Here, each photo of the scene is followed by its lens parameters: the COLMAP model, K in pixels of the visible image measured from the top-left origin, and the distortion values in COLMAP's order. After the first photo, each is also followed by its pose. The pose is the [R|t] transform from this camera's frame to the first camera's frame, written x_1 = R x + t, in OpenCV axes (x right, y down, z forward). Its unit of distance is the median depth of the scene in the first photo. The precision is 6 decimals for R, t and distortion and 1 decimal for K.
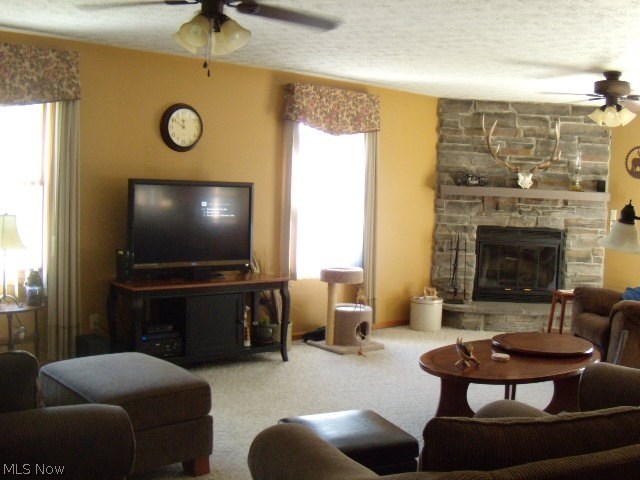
lens RADIAL K [[723.9, 0, 346.2], [0, 723.9, 221.3], [0, 0, 1]] dist [-0.253959, 0.307352]
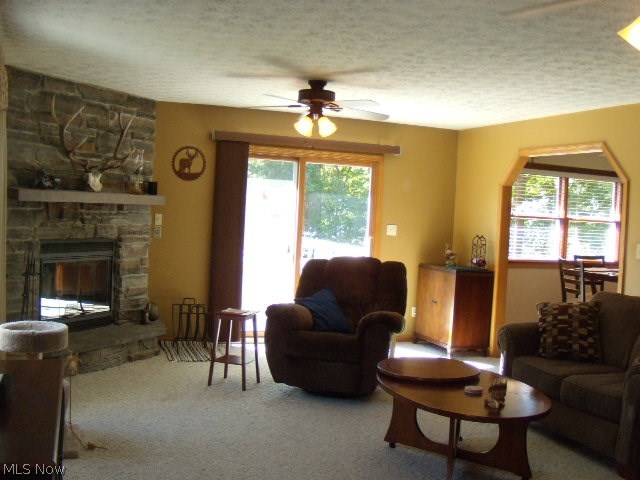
lens RADIAL K [[723.9, 0, 346.2], [0, 723.9, 221.3], [0, 0, 1]] dist [-0.253959, 0.307352]
pose [[0.376573, -0.038601, 0.925582, -0.382401], [0.008790, 0.999235, 0.038097, -0.039573], [-0.926345, -0.006210, 0.376624, 0.421378]]
